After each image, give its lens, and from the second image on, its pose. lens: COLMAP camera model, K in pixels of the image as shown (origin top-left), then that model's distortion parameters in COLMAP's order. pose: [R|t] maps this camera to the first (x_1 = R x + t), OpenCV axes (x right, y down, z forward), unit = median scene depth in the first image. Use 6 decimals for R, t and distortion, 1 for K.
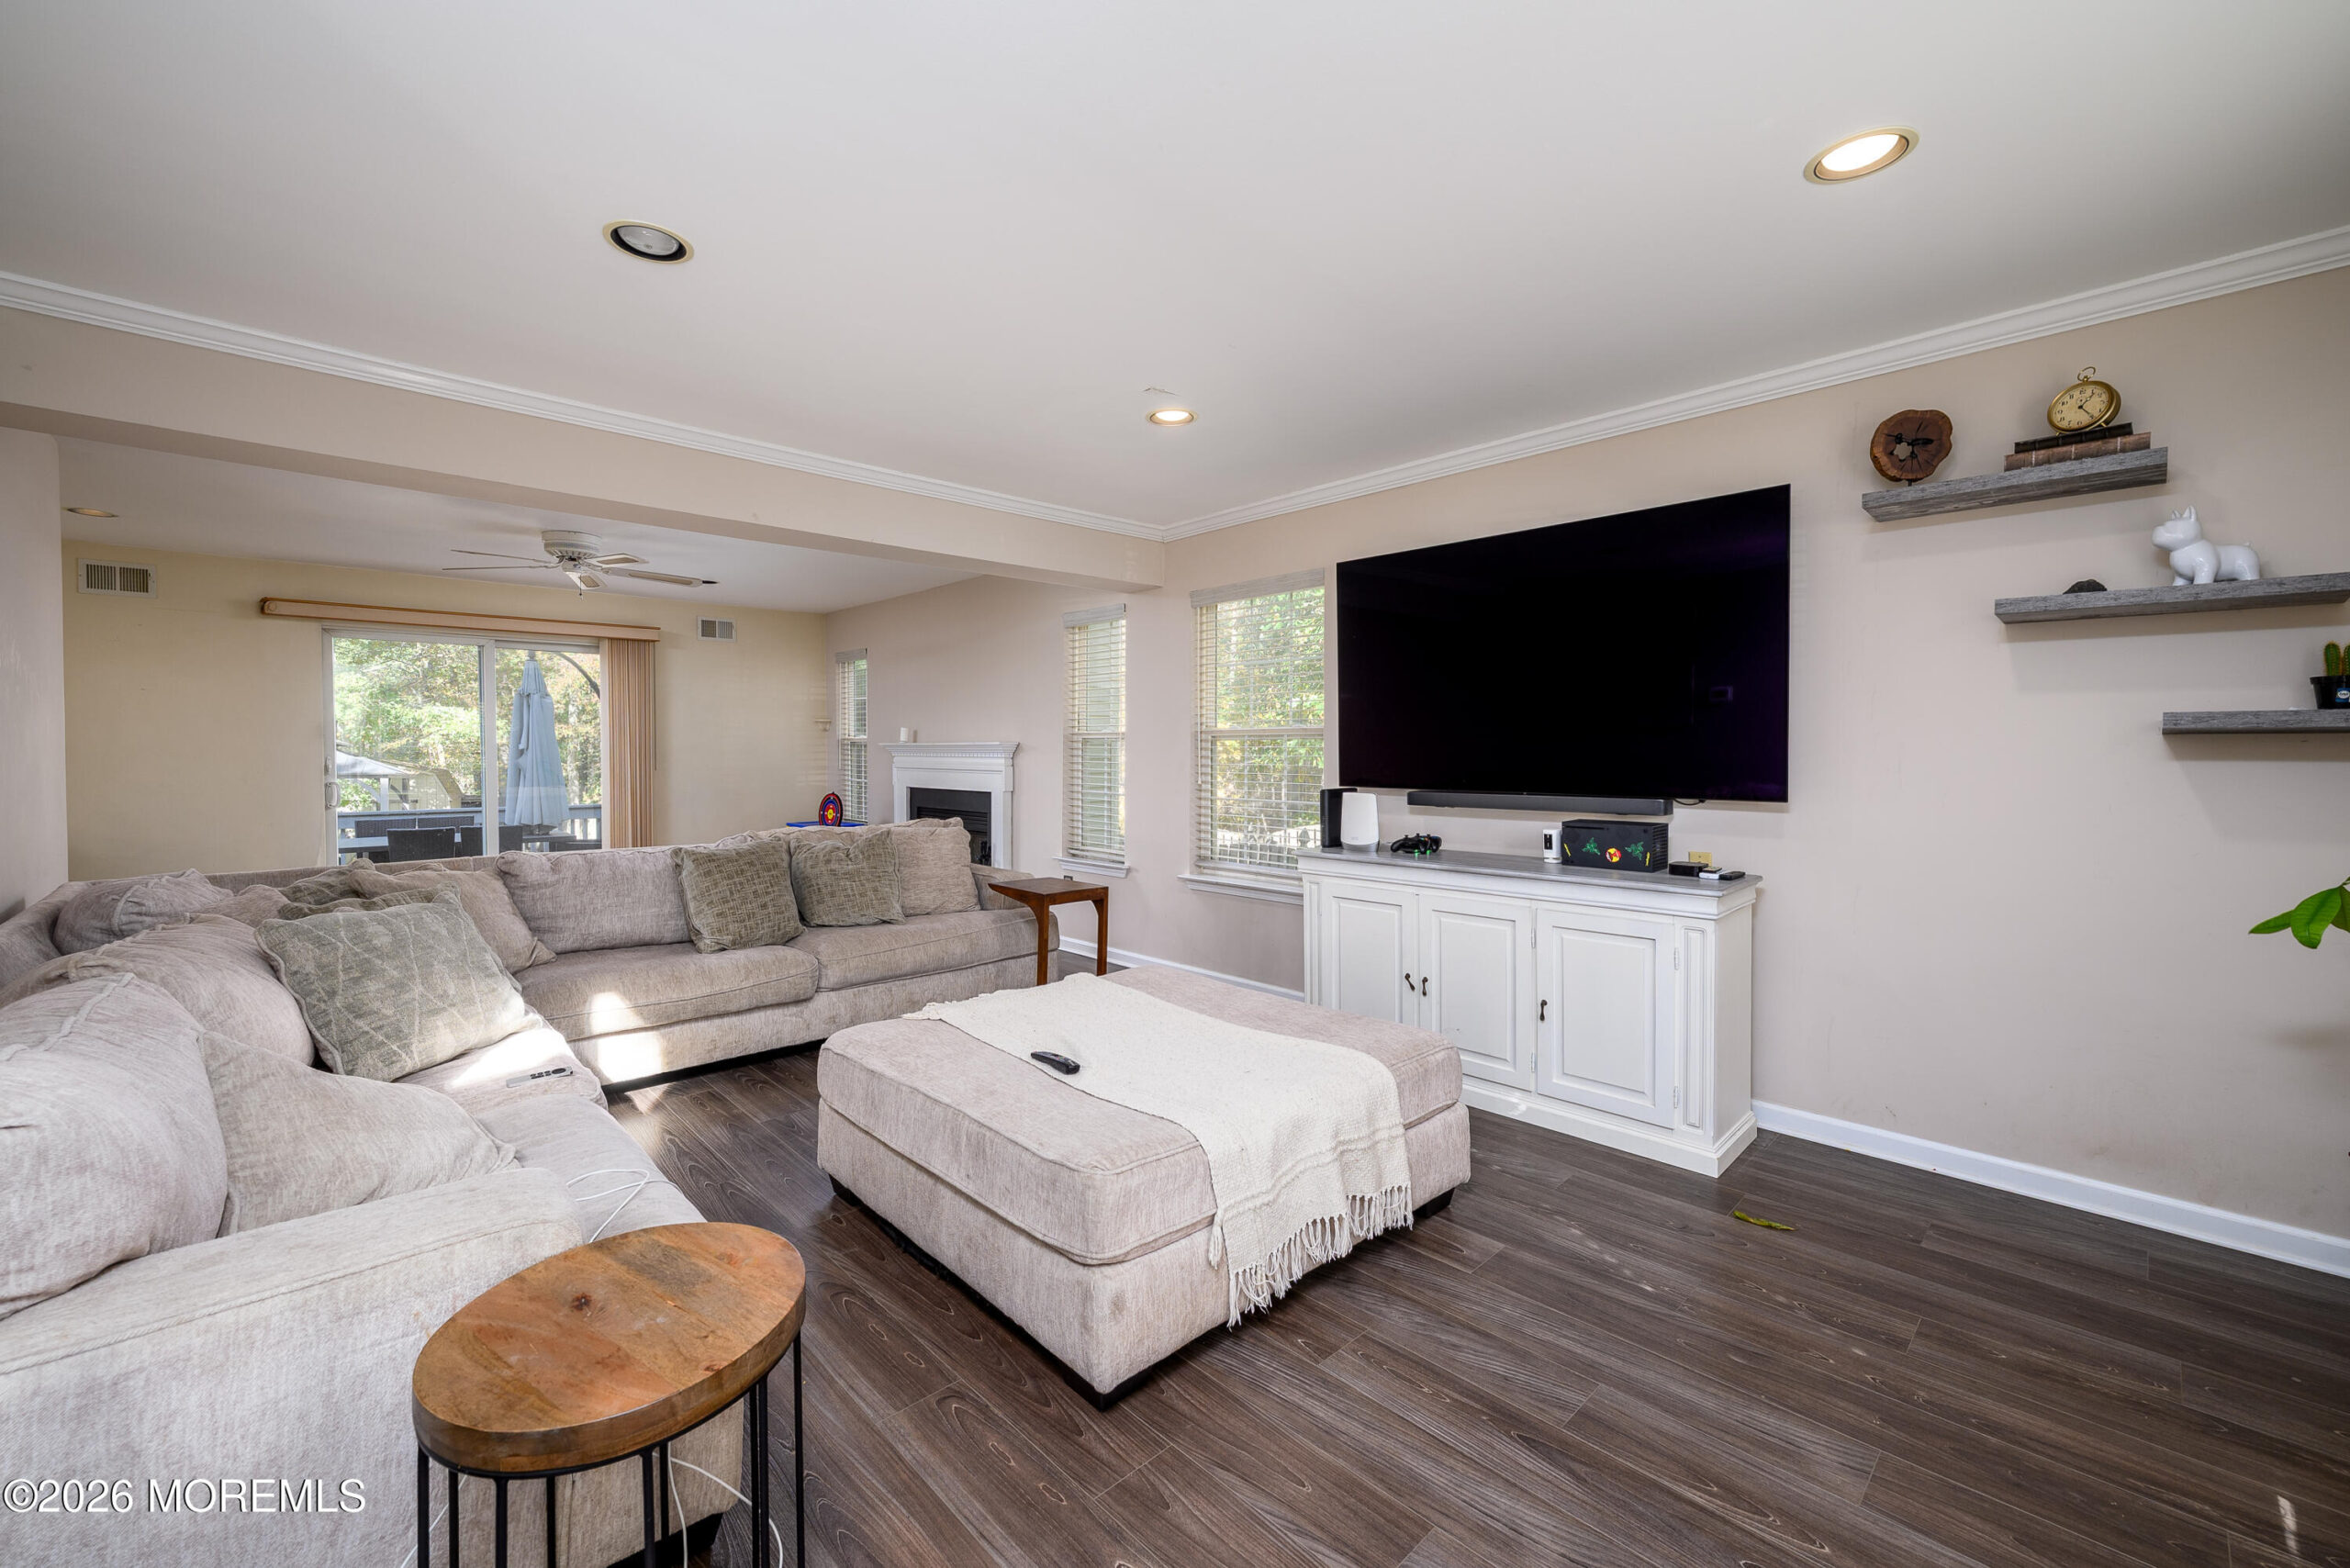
lens RADIAL K [[922.8, 0, 1175.0], [0, 922.8, 784.0], [0, 0, 1]] dist [-0.002426, -0.000106]
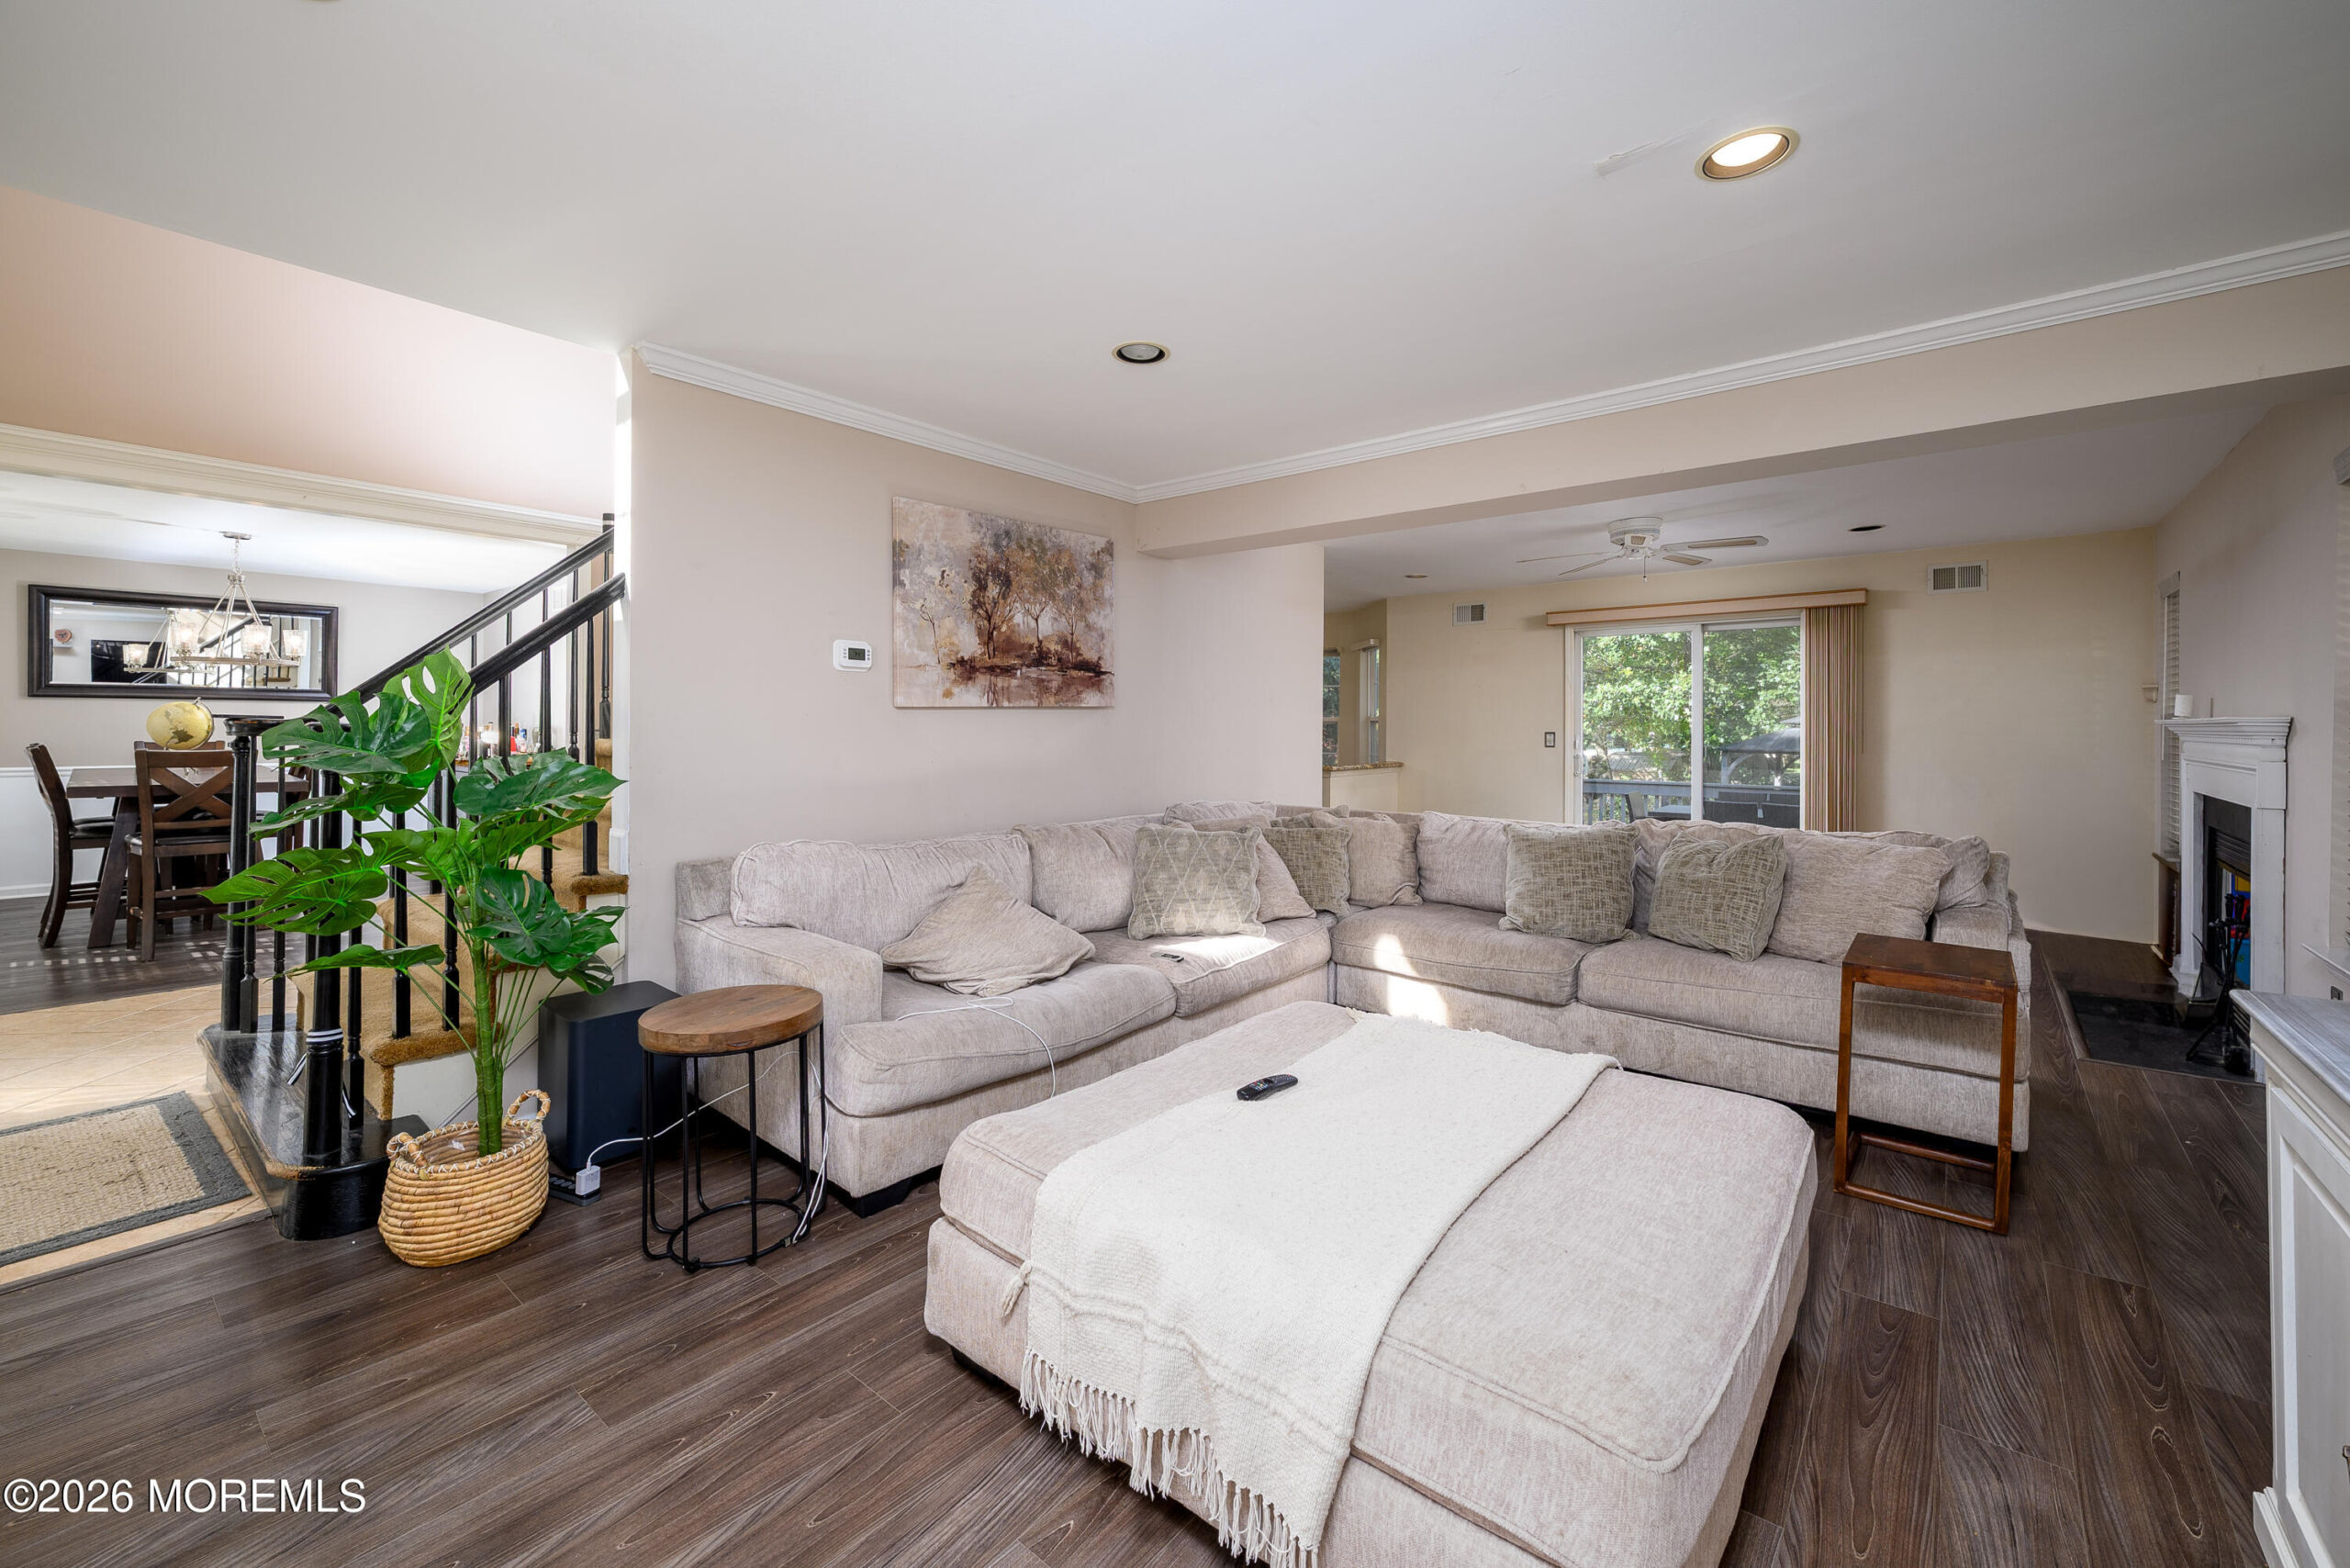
lens RADIAL K [[944.6, 0, 1176.6], [0, 944.6, 739.9], [0, 0, 1]] dist [-0.003017, -0.000166]
pose [[0.124391, 0.013839, -0.992137, 0.429971], [-0.040364, 0.999146, 0.008876, -0.016895], [0.991412, 0.038942, 0.124843, 0.466796]]
